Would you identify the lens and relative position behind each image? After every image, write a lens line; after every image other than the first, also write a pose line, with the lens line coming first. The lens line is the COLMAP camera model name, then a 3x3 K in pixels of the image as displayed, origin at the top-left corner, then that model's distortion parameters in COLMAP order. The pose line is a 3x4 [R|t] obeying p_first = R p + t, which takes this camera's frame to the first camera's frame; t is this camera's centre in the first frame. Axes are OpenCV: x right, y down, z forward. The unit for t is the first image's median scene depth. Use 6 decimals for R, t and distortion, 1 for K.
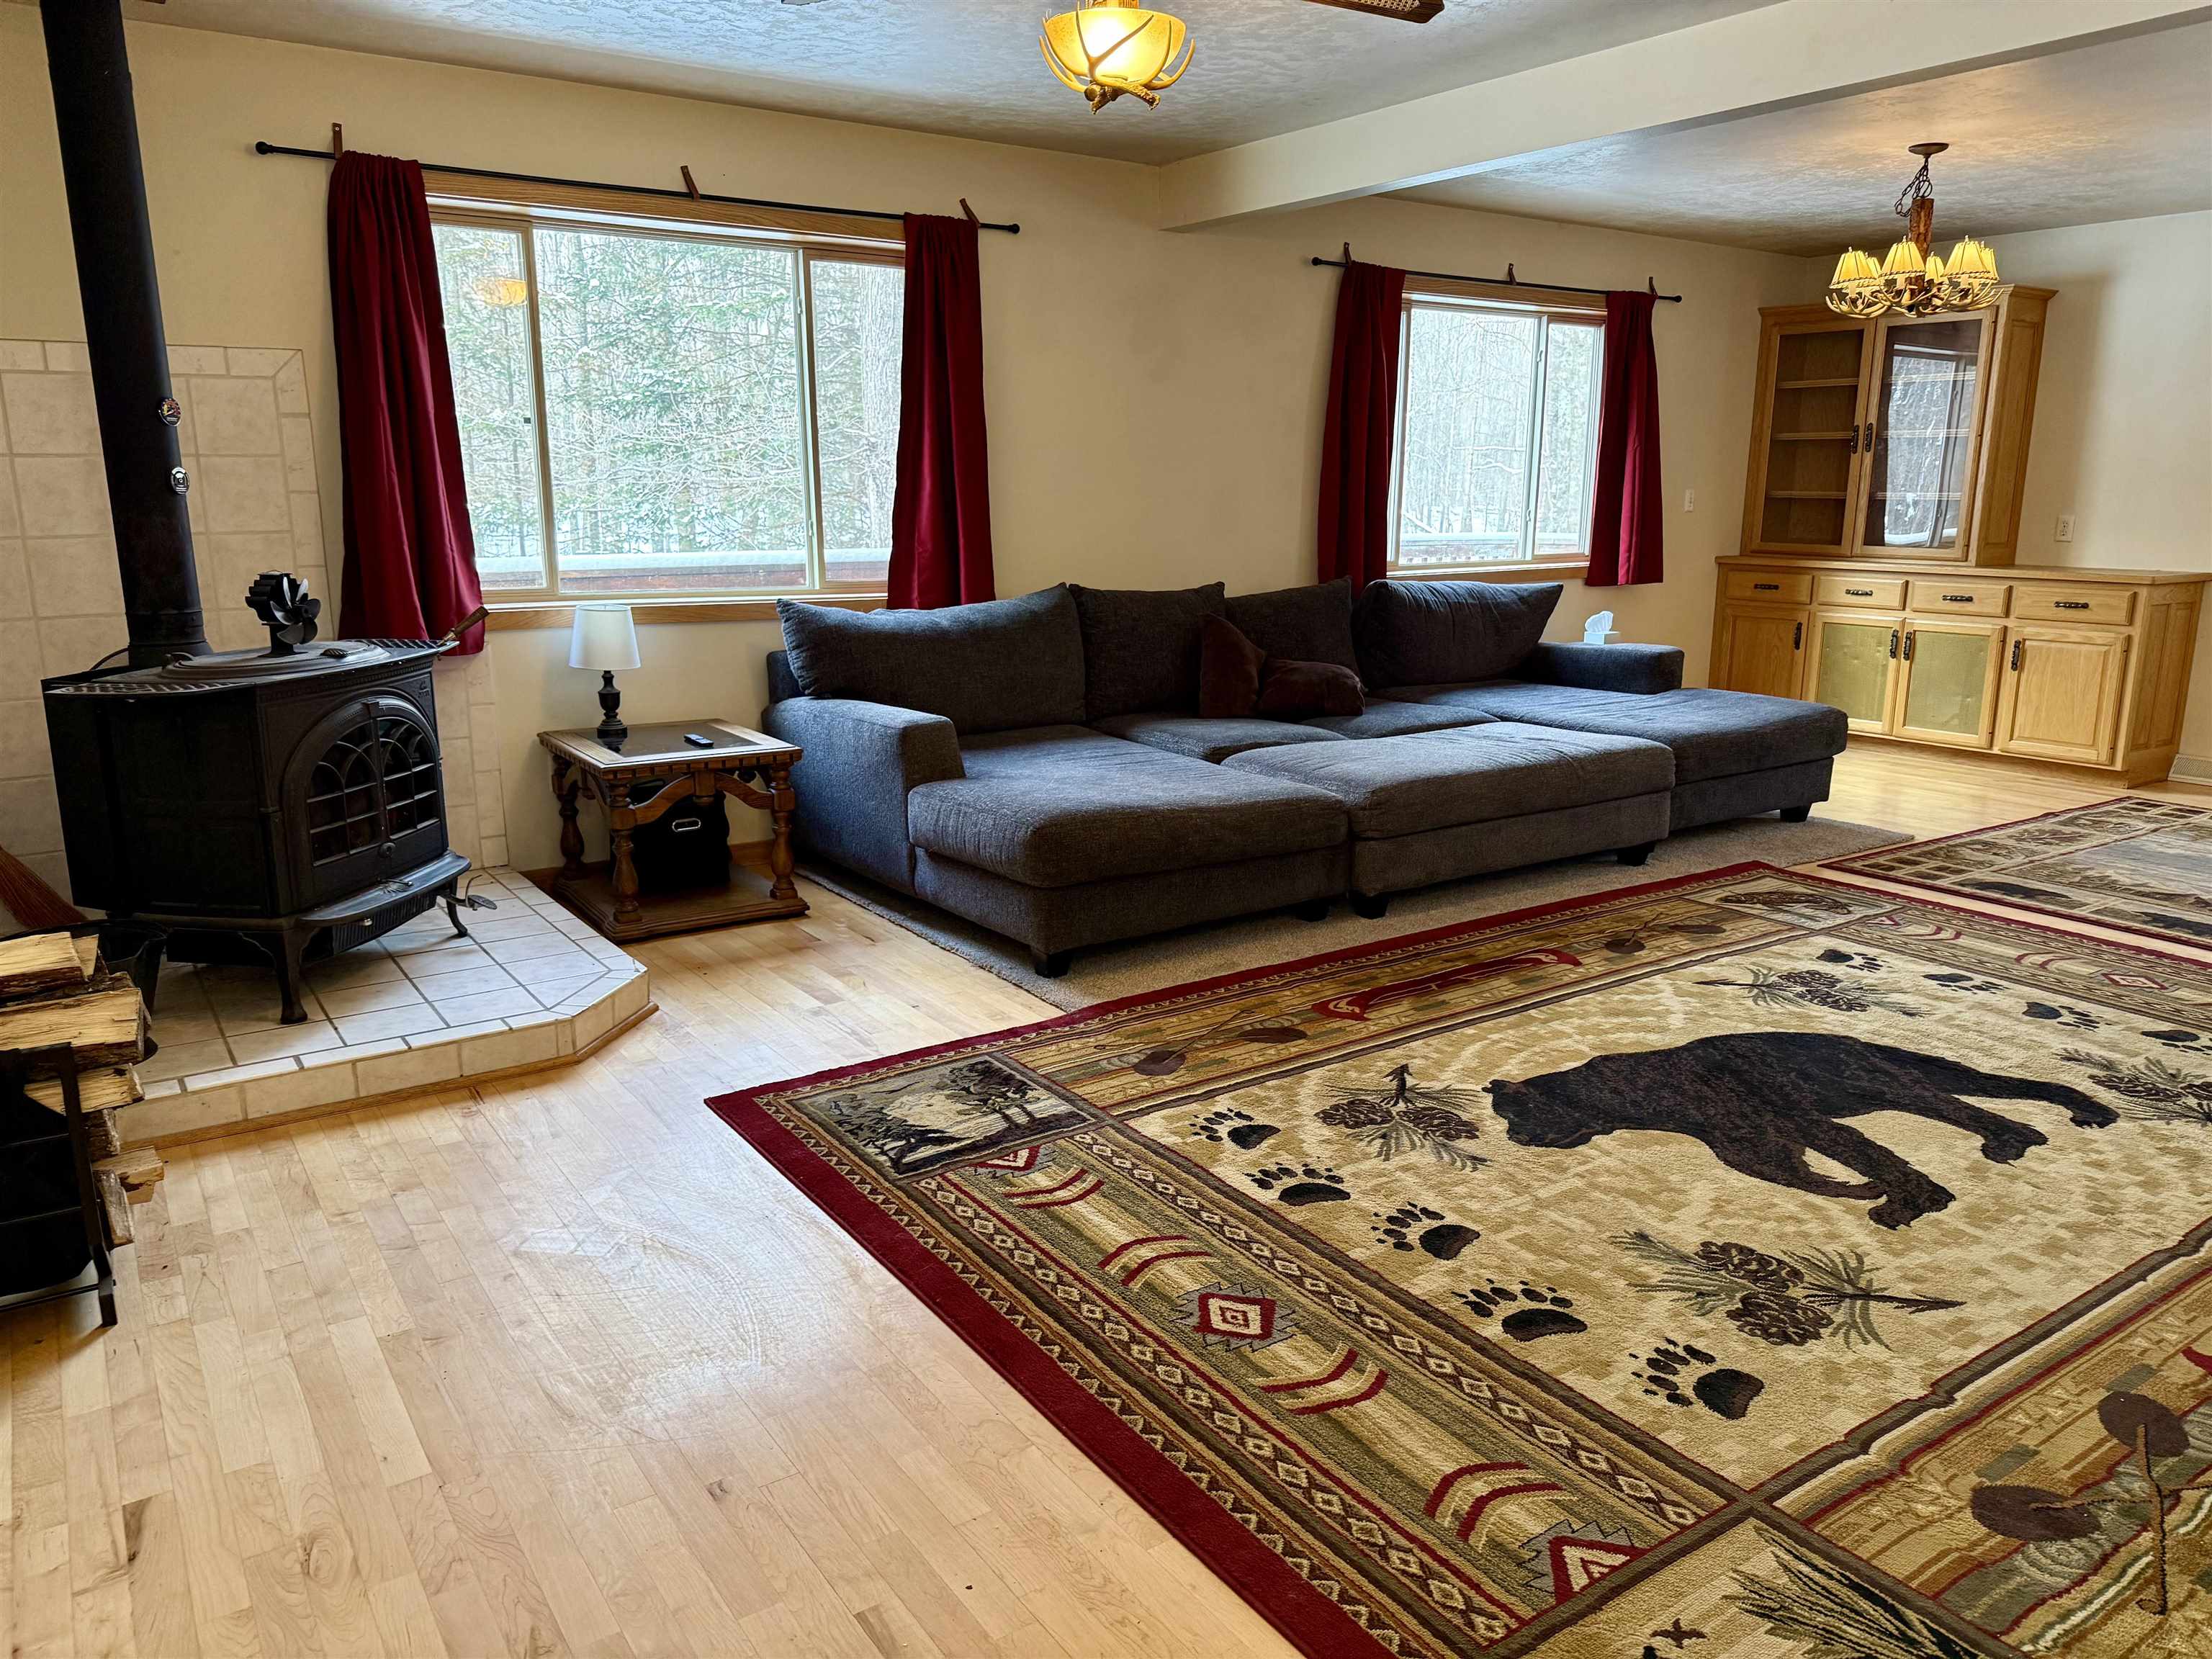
lens RADIAL K [[1571.2, 0, 1125.4], [0, 1571.2, 826.9], [0, 0, 1]] dist [0.070661, -0.101316]
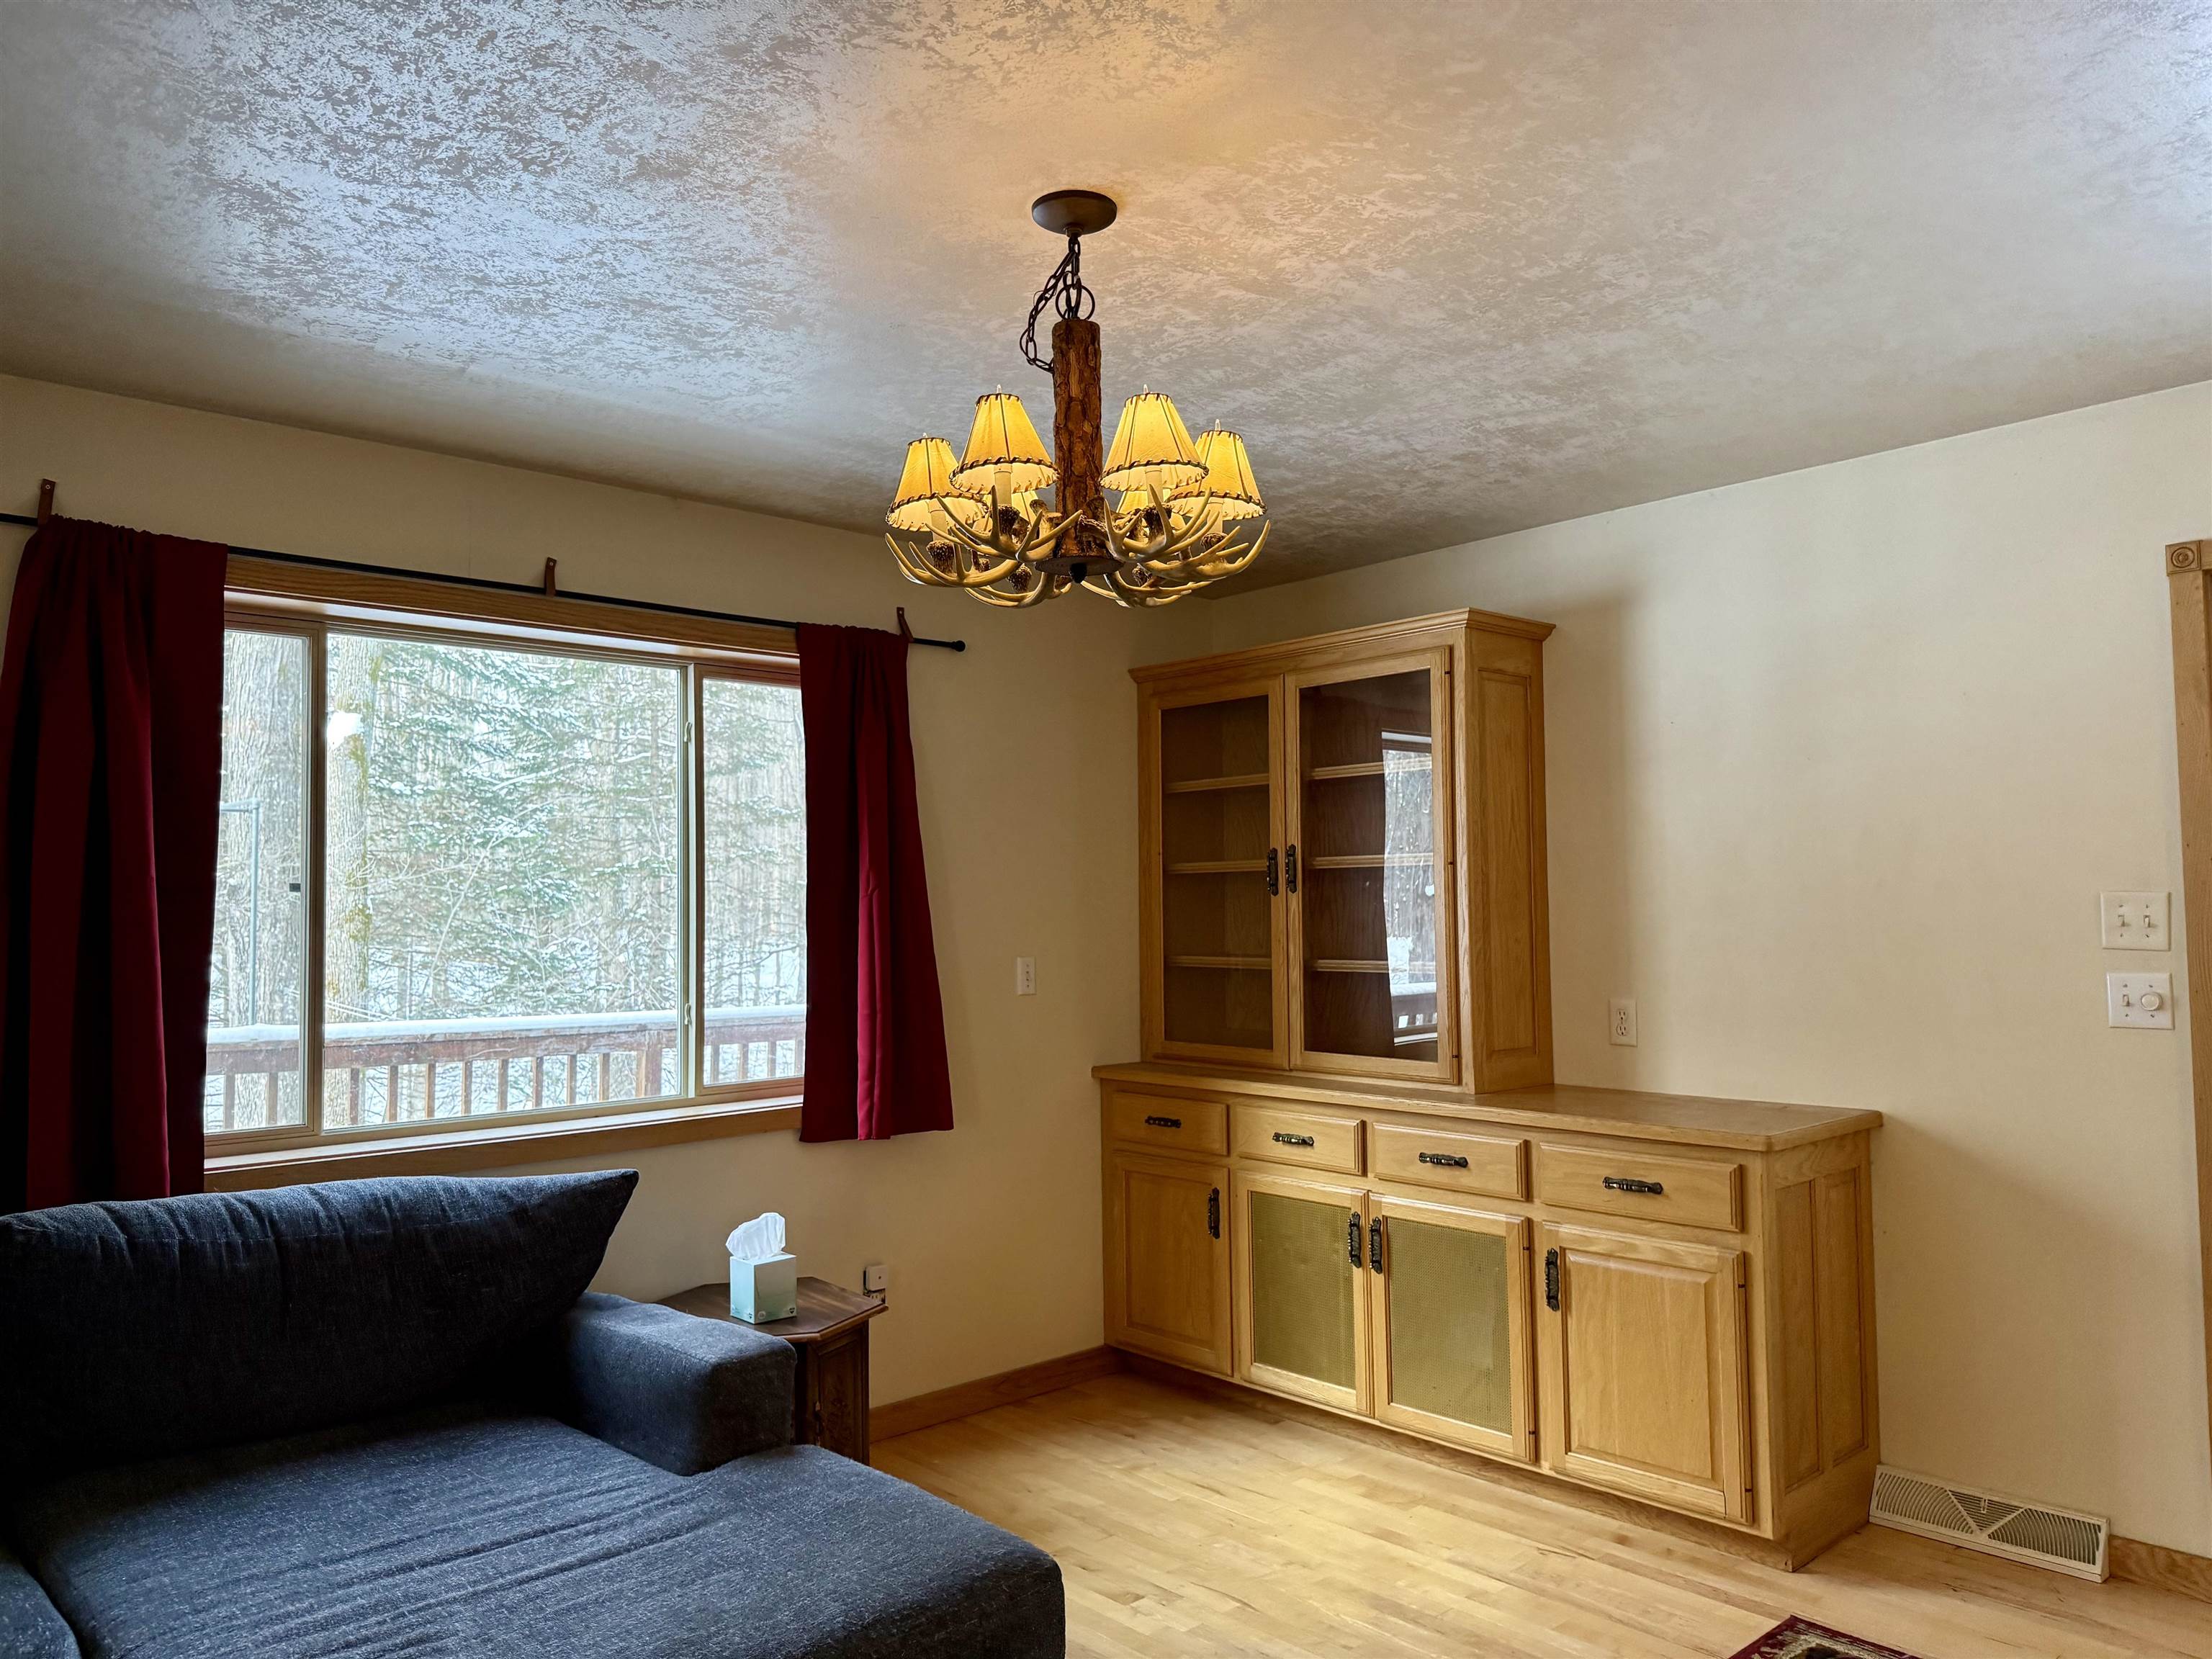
lens RADIAL K [[1571.2, 0, 1100.4], [0, 1571.2, 821.5], [0, 0, 1]] dist [0.070661, -0.101316]
pose [[0.991376, -0.009683, 0.130692, 0.338404], [0.044226, 0.963482, -0.264095, -0.117451], [-0.123362, 0.267598, 0.955601, 0.472879]]
